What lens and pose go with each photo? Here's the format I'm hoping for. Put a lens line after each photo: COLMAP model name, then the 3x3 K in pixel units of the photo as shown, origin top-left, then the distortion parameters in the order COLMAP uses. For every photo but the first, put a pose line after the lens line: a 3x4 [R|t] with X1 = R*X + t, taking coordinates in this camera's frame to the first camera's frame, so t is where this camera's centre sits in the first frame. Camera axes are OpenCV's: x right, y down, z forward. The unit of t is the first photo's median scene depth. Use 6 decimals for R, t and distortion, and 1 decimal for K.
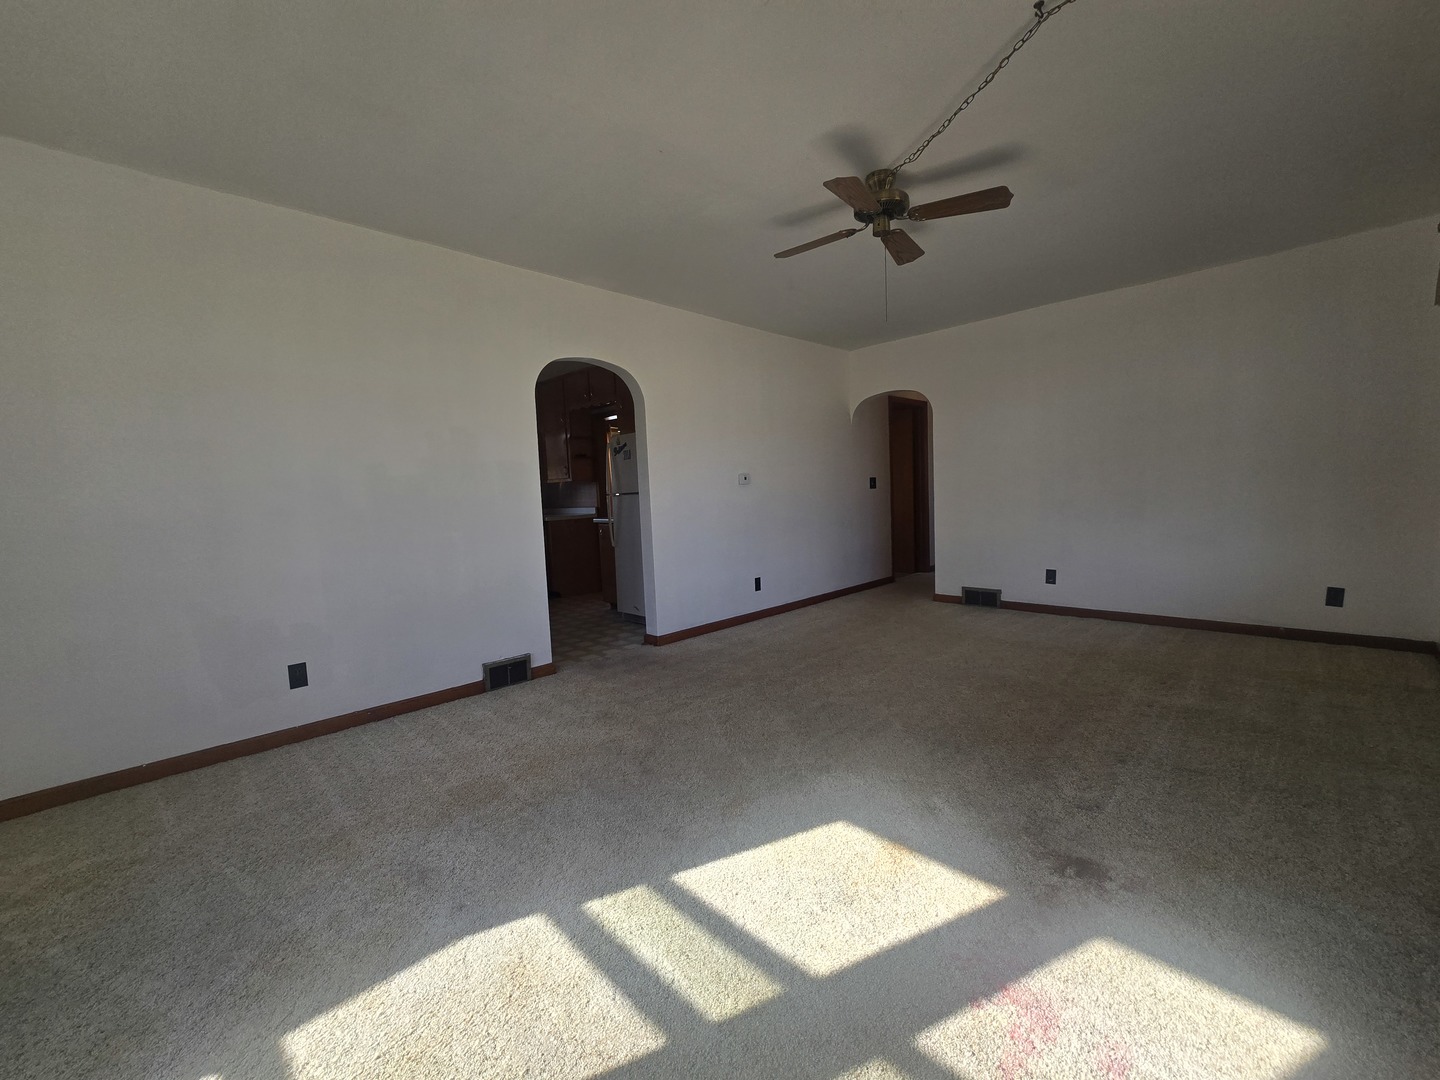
lens RADIAL K [[588.0, 0, 720.4], [0, 588.0, 543.2], [0, 0, 1]] dist [-0.001063, 0.000241]
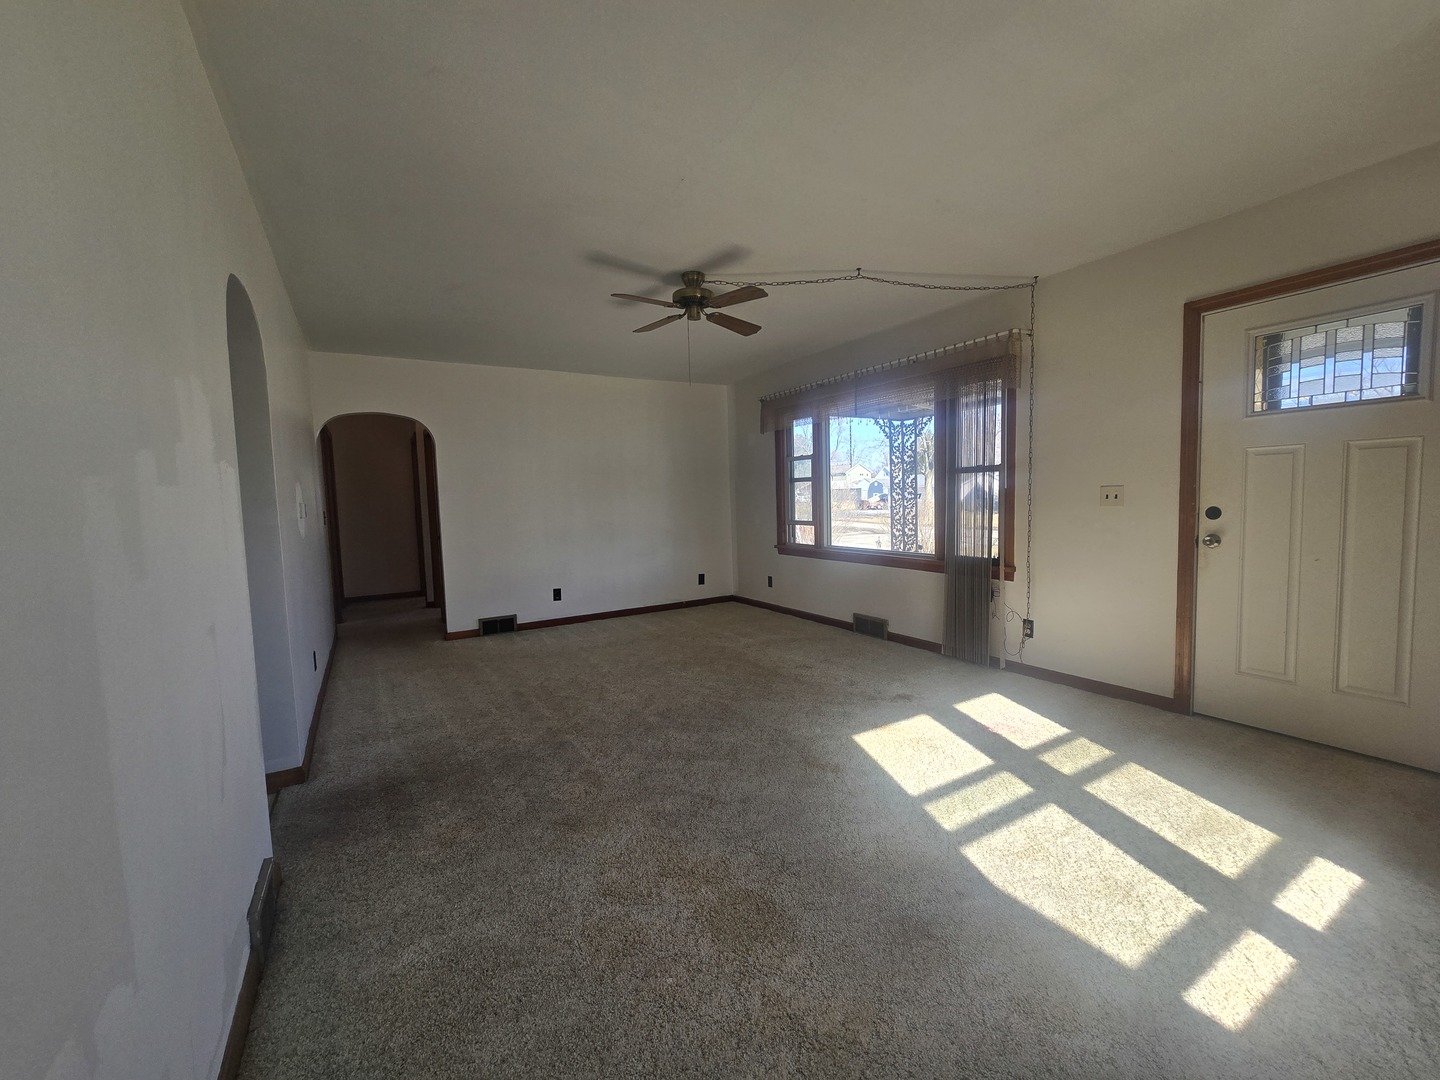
lens RADIAL K [[588.0, 0, 717.1], [0, 588.0, 549.0], [0, 0, 1]] dist [-0.001063, 0.000241]
pose [[0.248233, -0.055444, 0.967112, -0.965816], [0.110217, 0.993494, 0.028667, -0.065460], [-0.962410, 0.099476, 0.252729, 0.664493]]
